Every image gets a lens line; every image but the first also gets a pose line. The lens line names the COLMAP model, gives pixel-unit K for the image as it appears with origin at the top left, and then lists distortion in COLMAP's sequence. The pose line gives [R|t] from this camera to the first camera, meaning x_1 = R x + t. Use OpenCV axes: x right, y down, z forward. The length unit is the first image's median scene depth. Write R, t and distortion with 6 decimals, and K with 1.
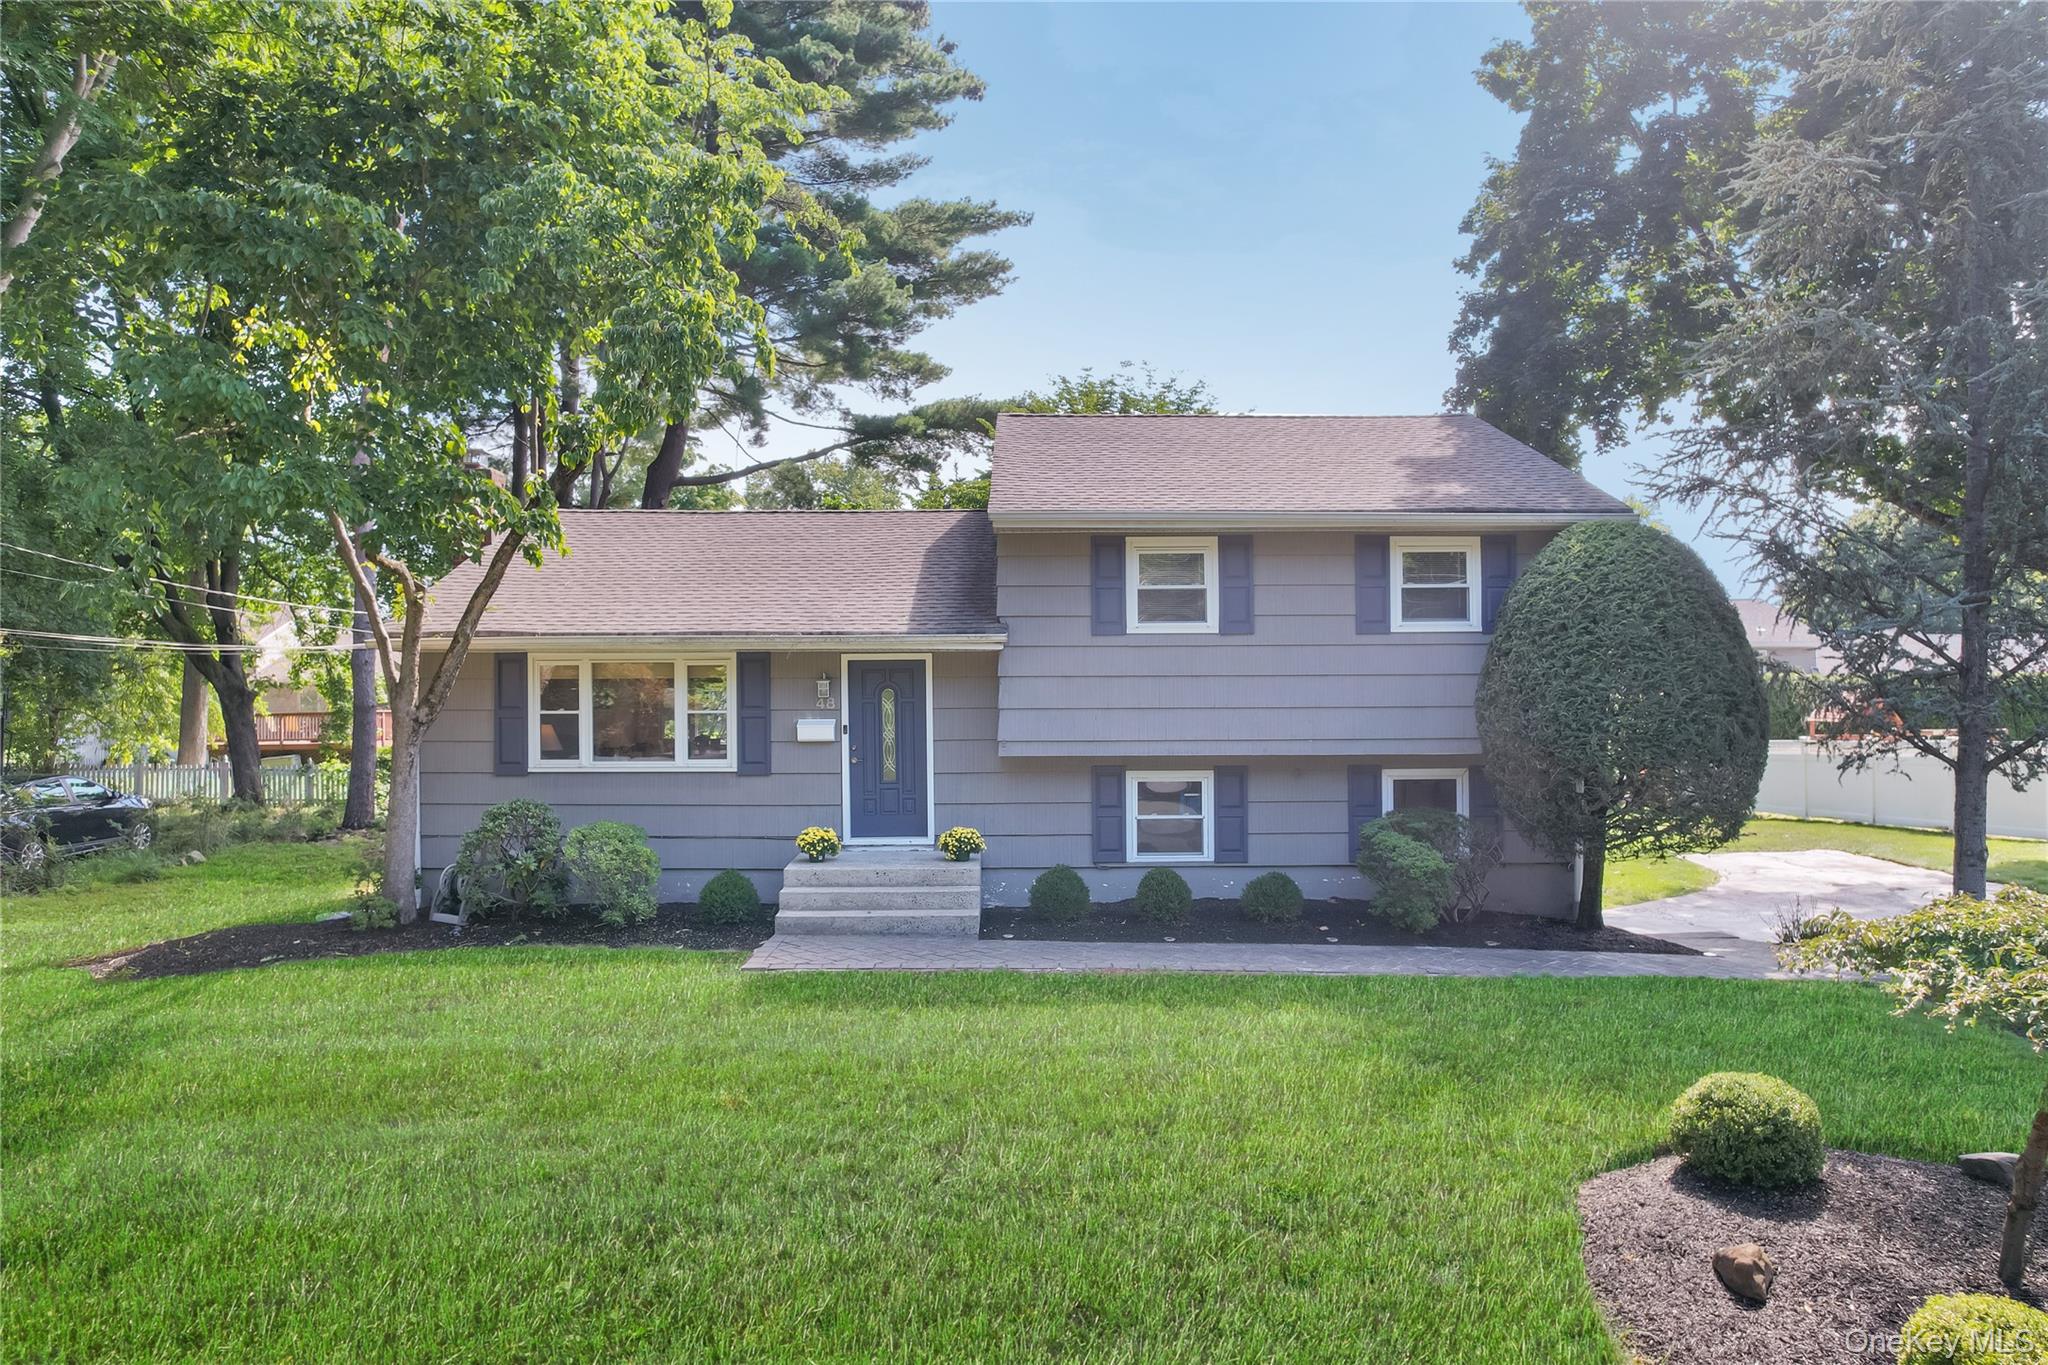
lens RADIAL K [[1271.5, 0, 1024.0], [0, 1271.5, 682.5], [0, 0, 1]] dist [-0.016475, 0.000284]
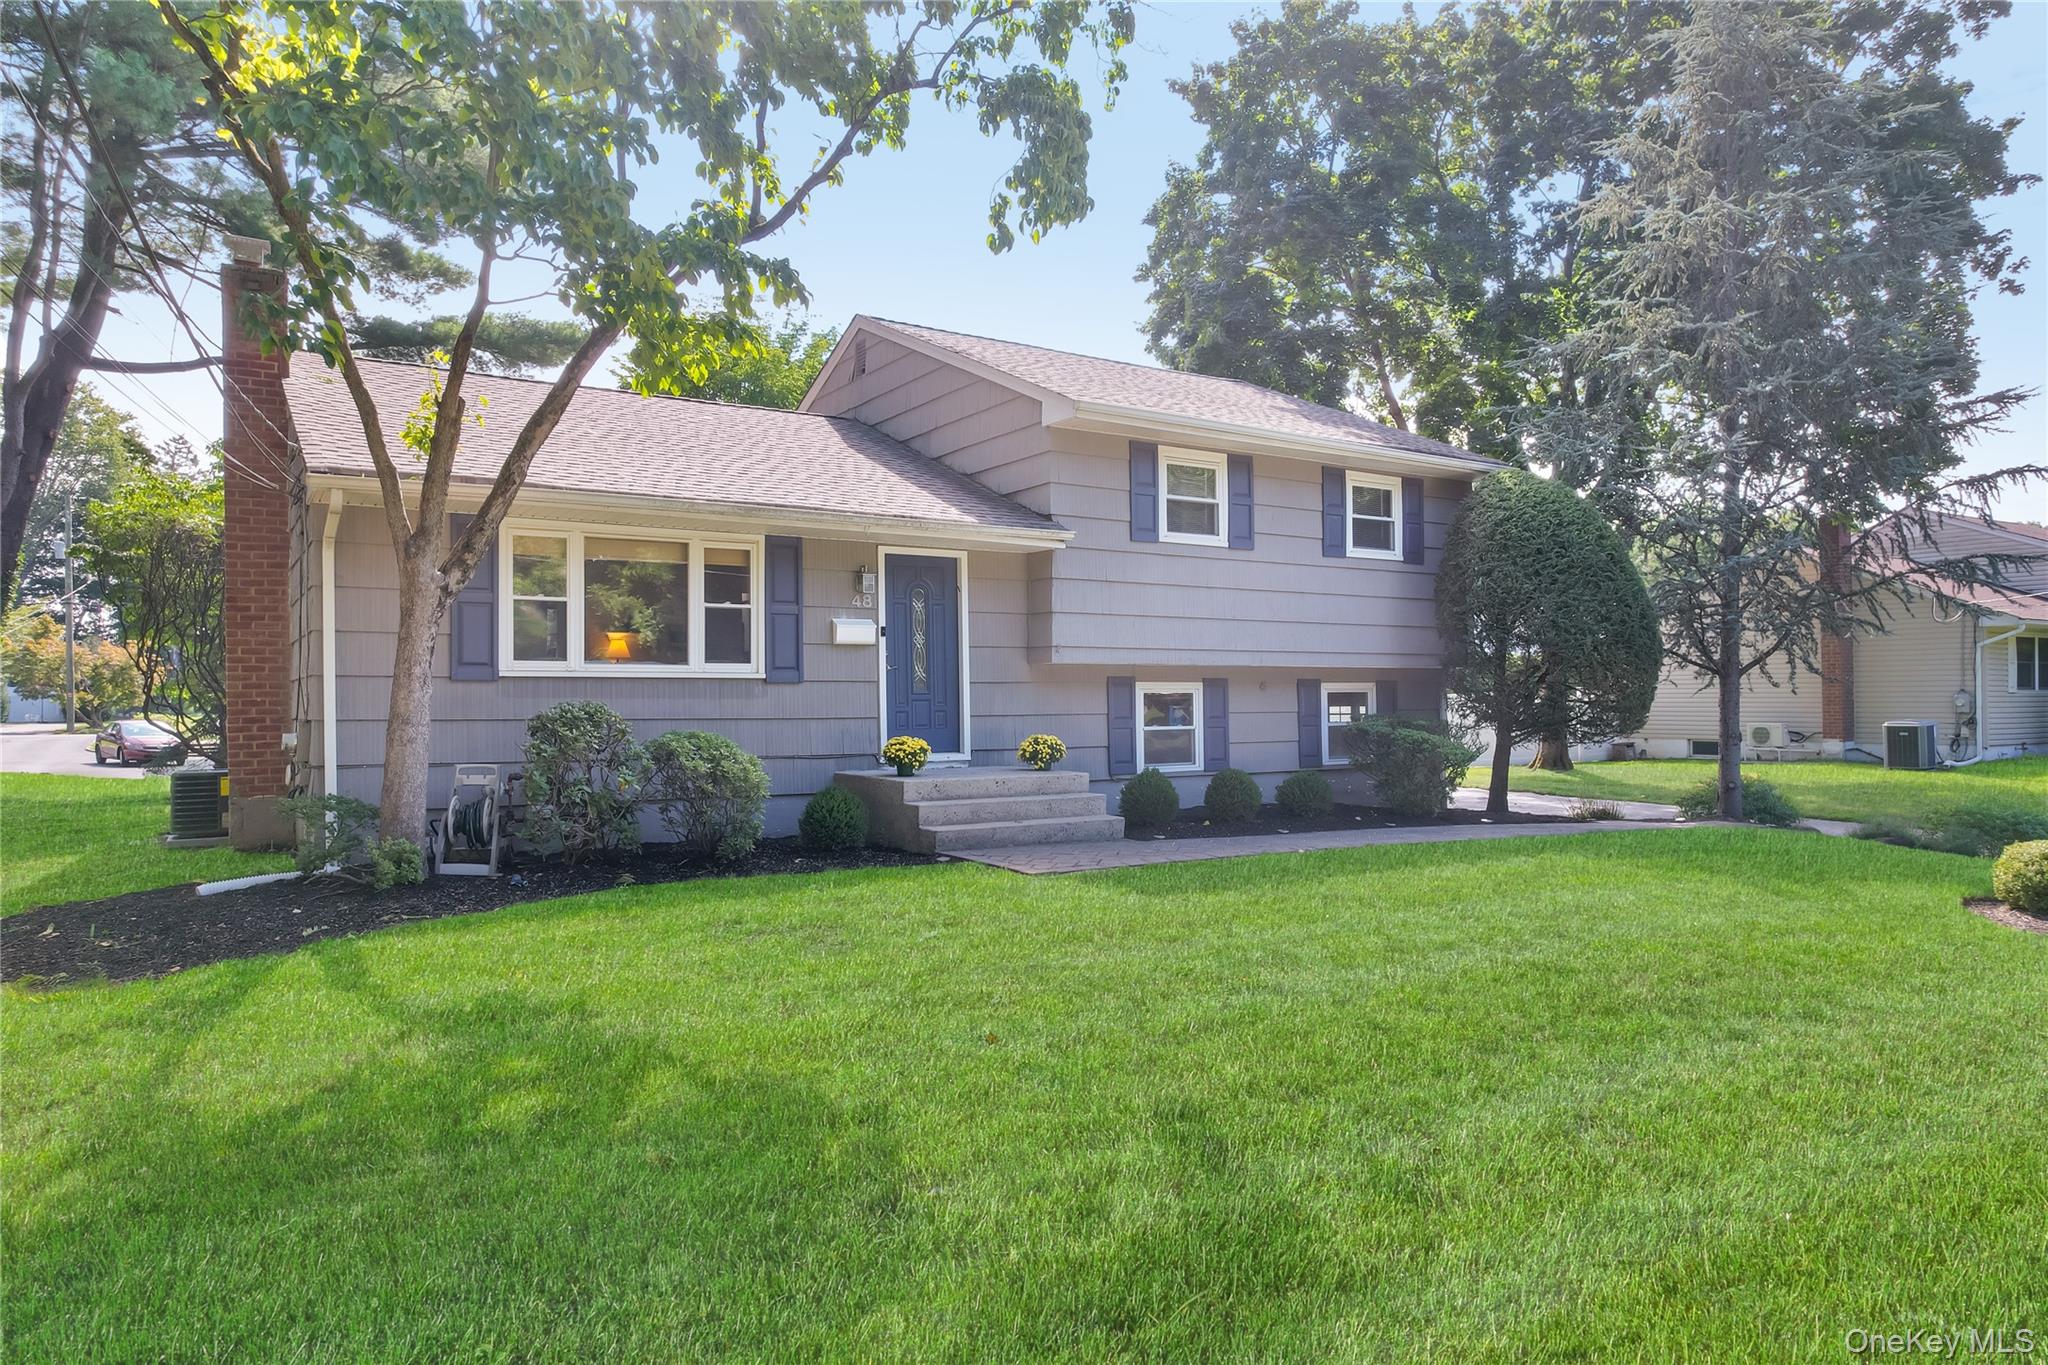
lens RADIAL K [[1271.5, 0, 1024.0], [0, 1271.5, 682.5], [0, 0, 1]] dist [-0.016475, 0.000284]
pose [[0.847822, 0.008262, 0.530217, -0.523495], [-0.008451, 0.999962, -0.002069, 0.073178], [-0.530214, -0.002727, 0.847859, 0.204216]]
